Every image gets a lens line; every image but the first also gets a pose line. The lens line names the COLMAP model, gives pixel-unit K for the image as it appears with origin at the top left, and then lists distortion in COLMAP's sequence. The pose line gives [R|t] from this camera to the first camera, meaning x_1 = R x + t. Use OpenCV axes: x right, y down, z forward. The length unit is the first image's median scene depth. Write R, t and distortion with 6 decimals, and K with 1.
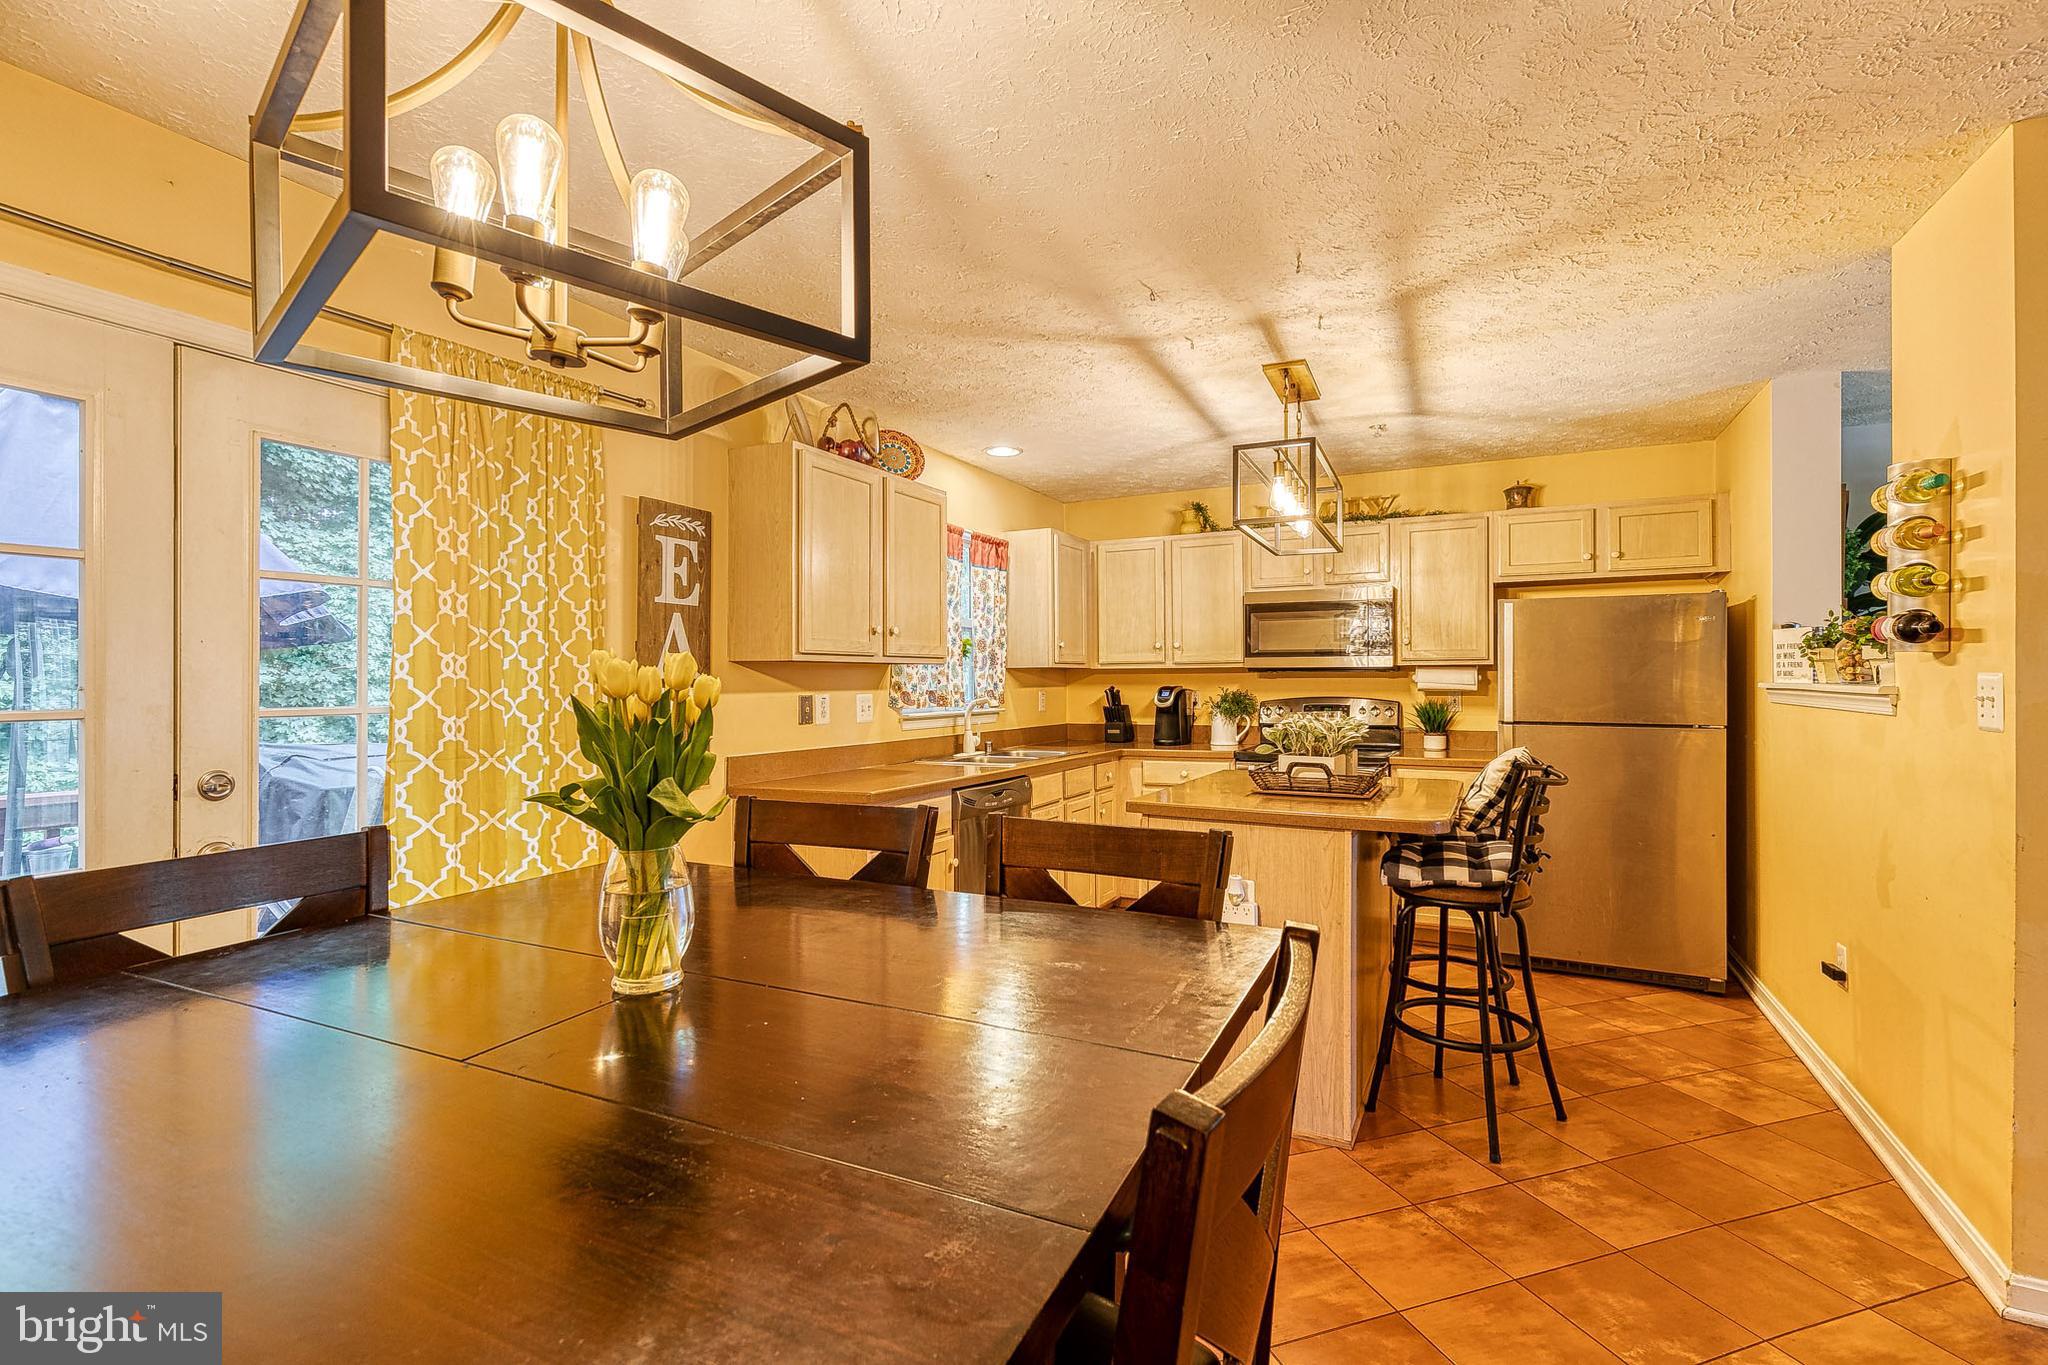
lens RADIAL K [[919.8, 0, 1040.5], [0, 919.8, 674.4], [0, 0, 1]] dist [0.002953, -0.000599]
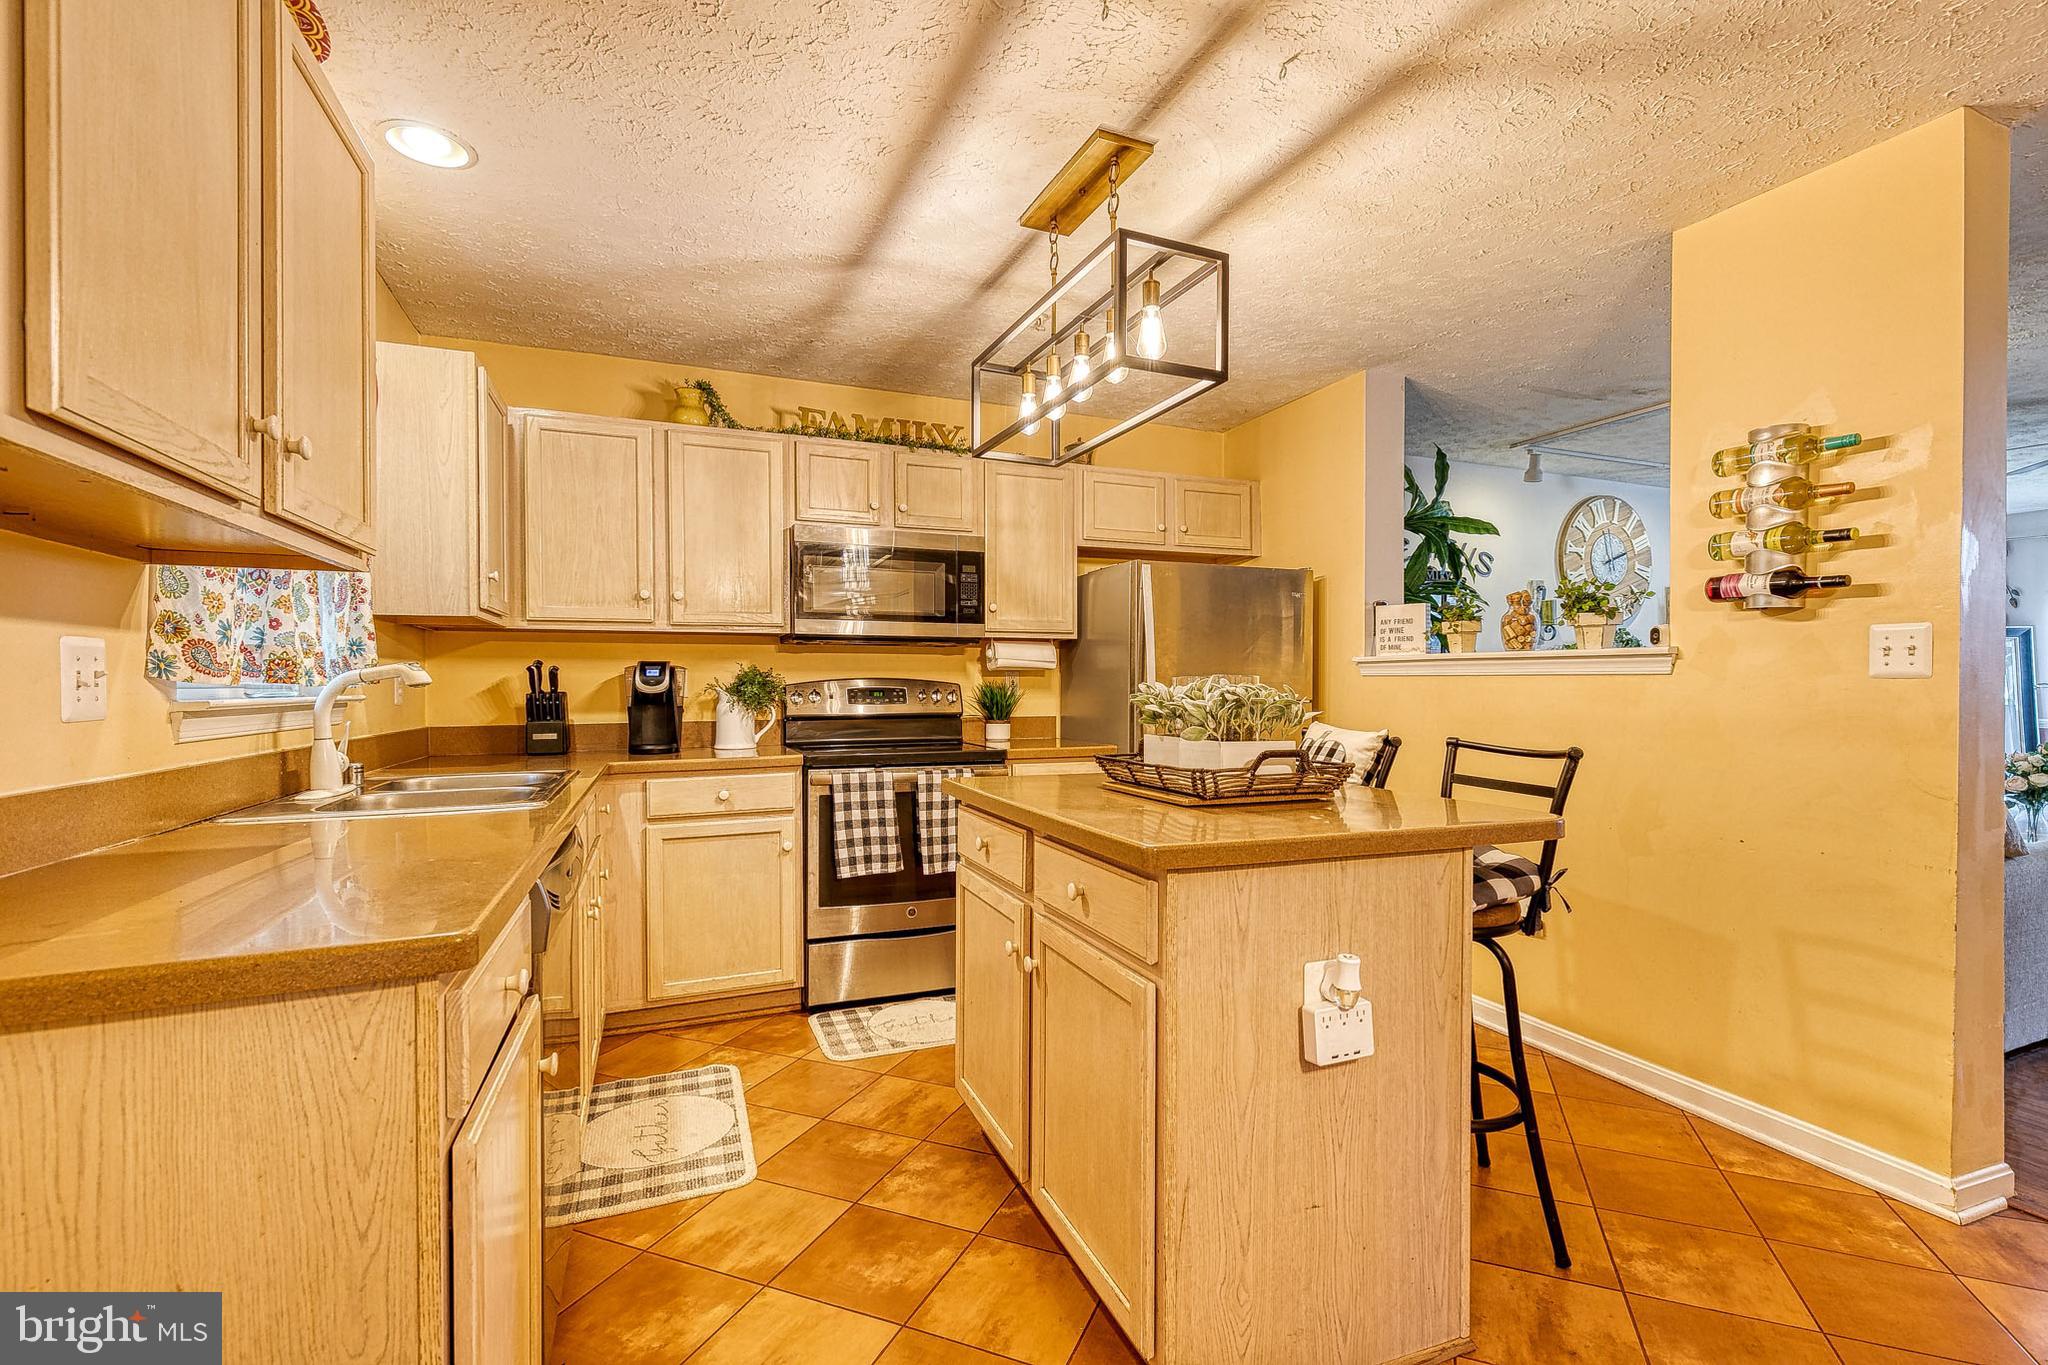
lens RADIAL K [[921.7, 0, 1039.2], [0, 921.7, 688.5], [0, 0, 1]] dist [0.004545, 0.000104]
pose [[0.662174, 0.000373, 0.749350, -0.213583], [-0.005756, 0.999973, 0.004588, 0.036627], [-0.749328, -0.007351, 0.662159, 0.504377]]
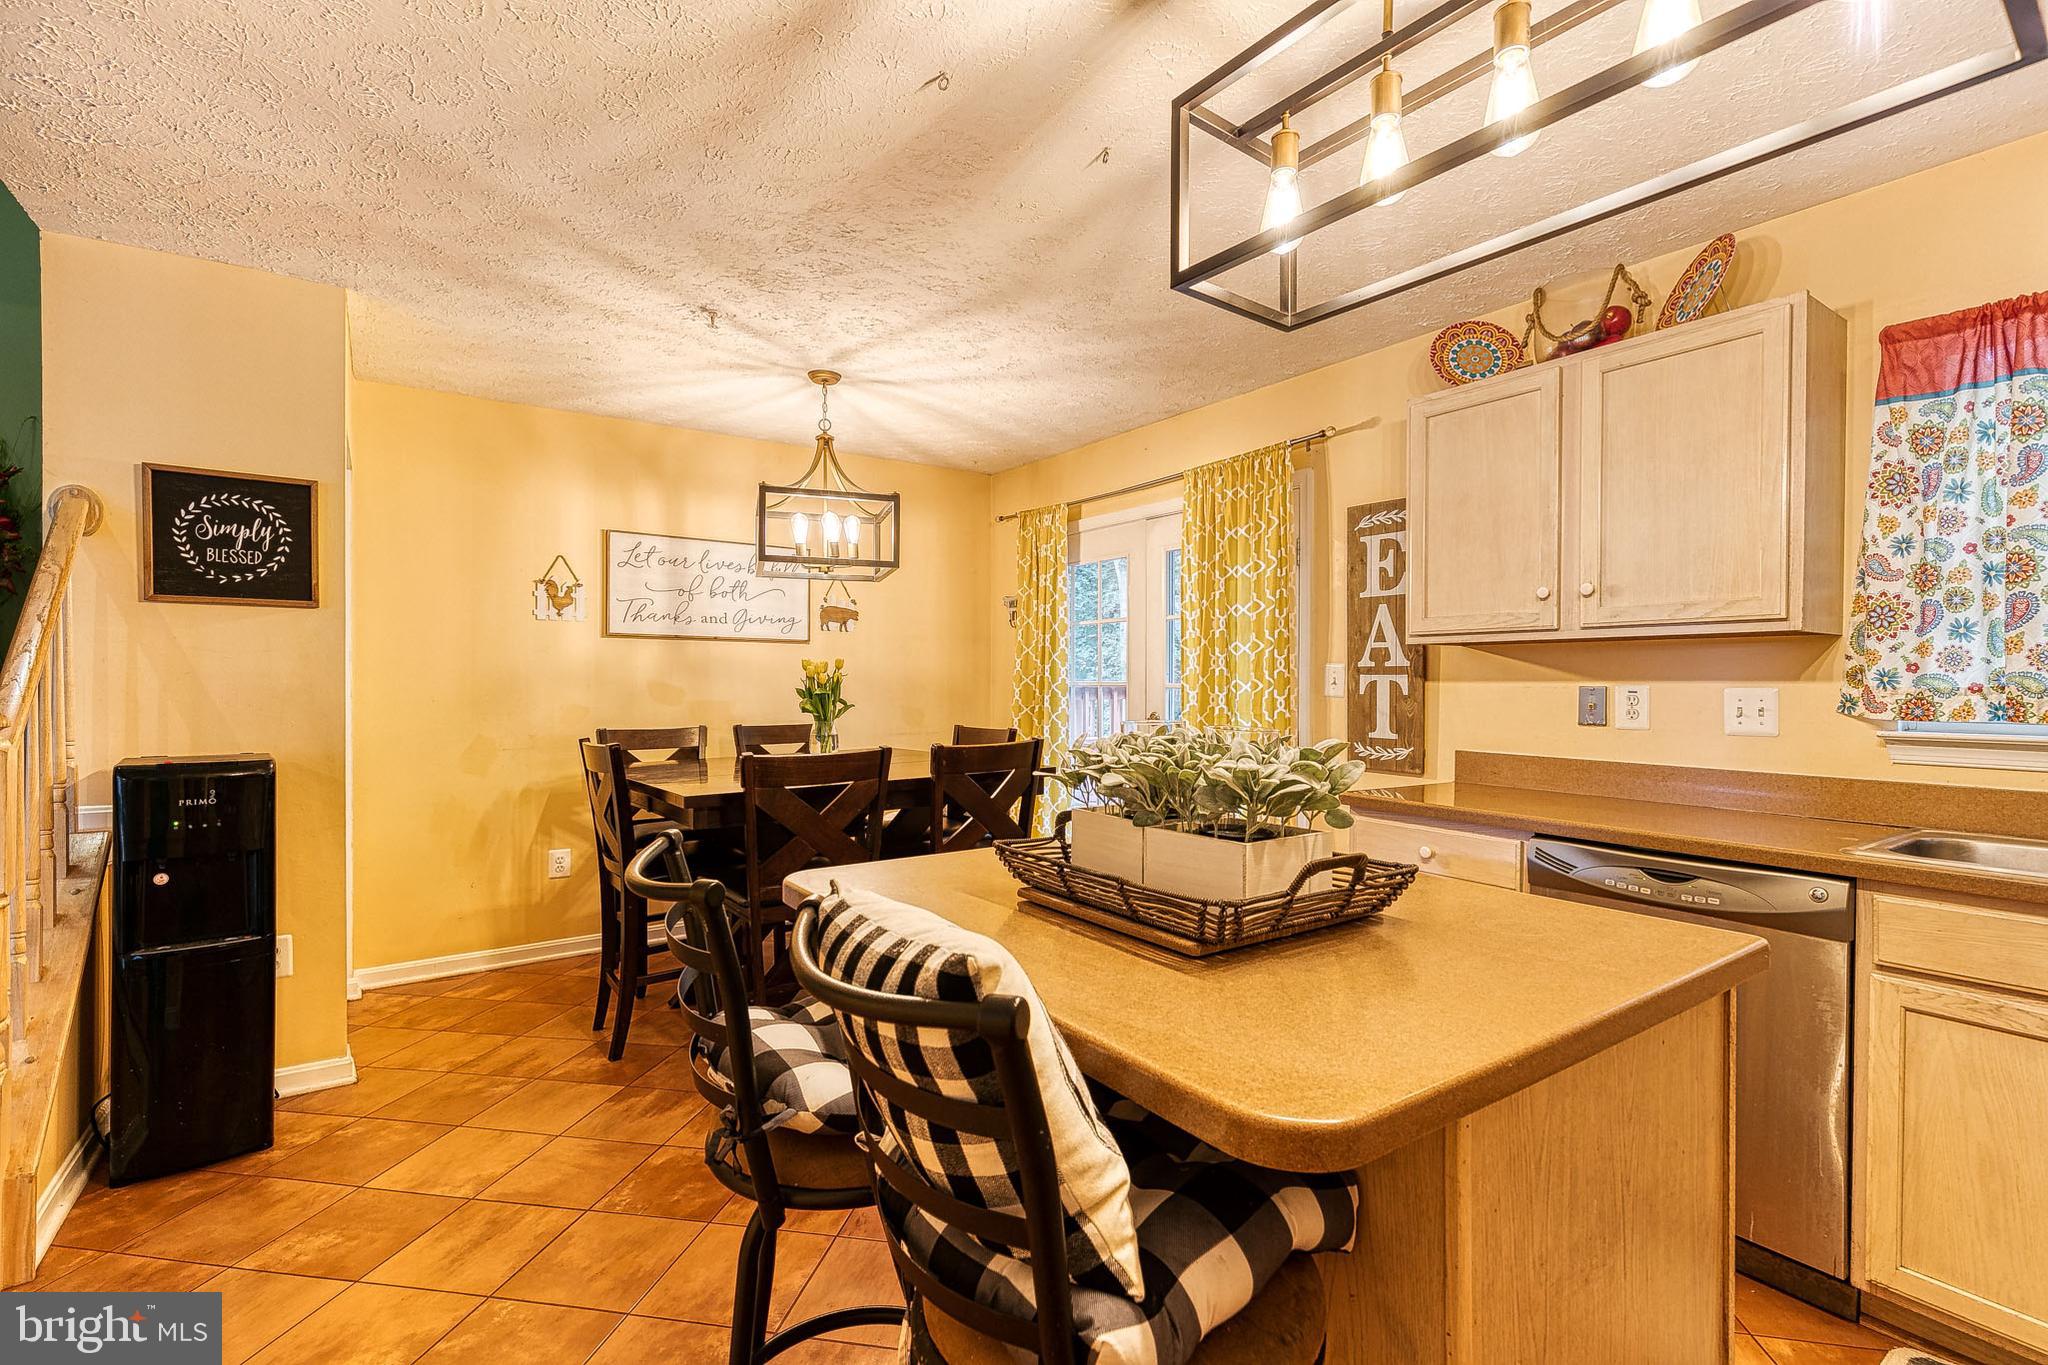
lens RADIAL K [[916.1, 0, 1040.9], [0, 916.1, 689.0], [0, 0, 1]] dist [0.006715, -0.000920]
pose [[-0.471856, 0.008791, -0.881632, 0.549351], [0.002574, 0.999960, 0.008593, 0.015729], [0.881672, 0.001785, -0.471860, 0.874467]]
